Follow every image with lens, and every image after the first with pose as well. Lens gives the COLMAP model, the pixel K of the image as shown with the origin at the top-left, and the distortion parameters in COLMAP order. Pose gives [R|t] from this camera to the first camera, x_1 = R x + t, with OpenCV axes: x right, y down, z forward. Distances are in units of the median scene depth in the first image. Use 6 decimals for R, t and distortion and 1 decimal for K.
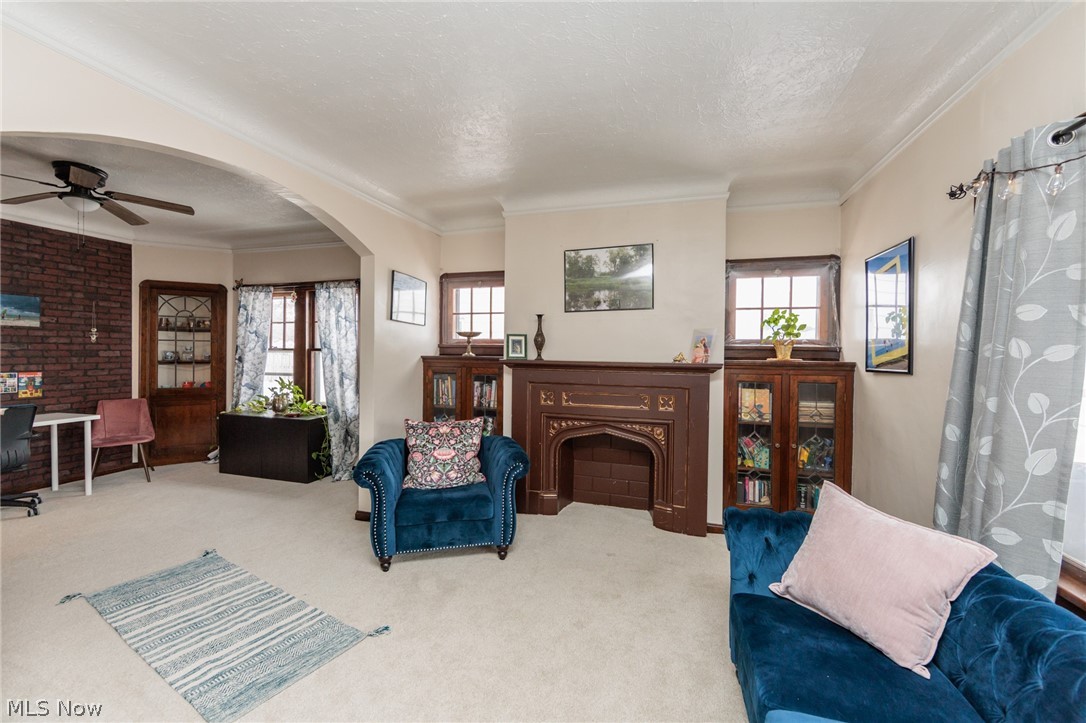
lens RADIAL K [[433.8, 0, 541.7], [0, 433.8, 356.0], [0, 0, 1]] dist [-0.002146, 0.000072]
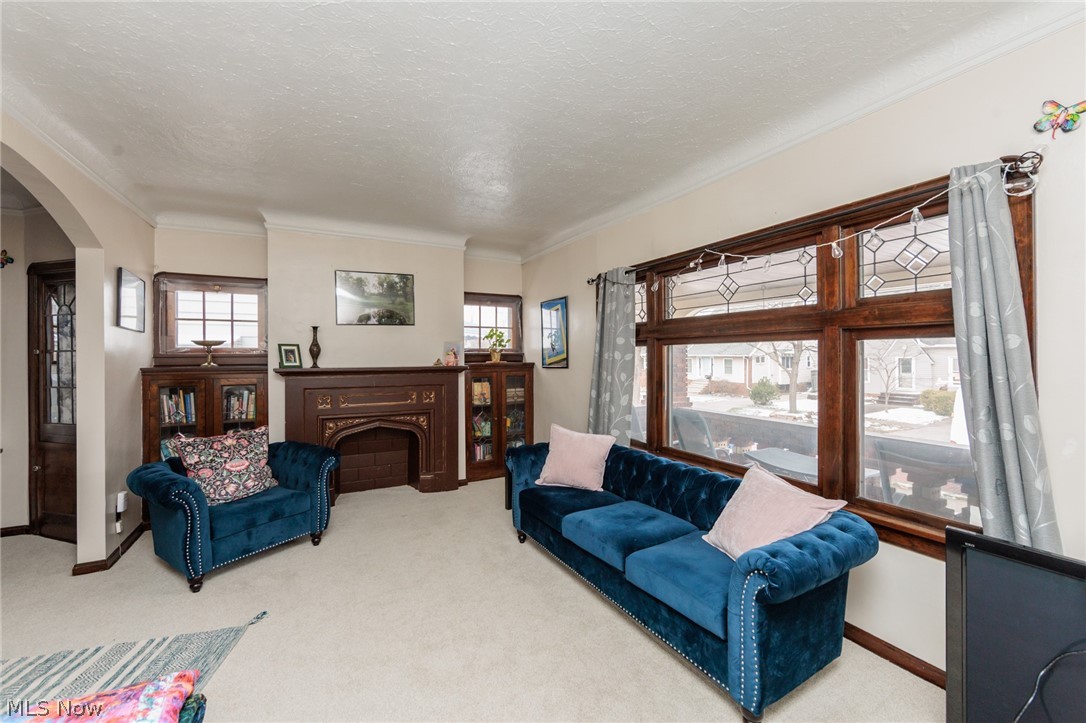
lens RADIAL K [[433.8, 0, 541.7], [0, 433.8, 356.0], [0, 0, 1]] dist [-0.002146, 0.000072]
pose [[0.709045, -0.015334, 0.704996, -0.411818], [0.021226, 0.999775, 0.000398, -0.010131], [-0.704843, 0.014683, 0.709211, -0.195273]]
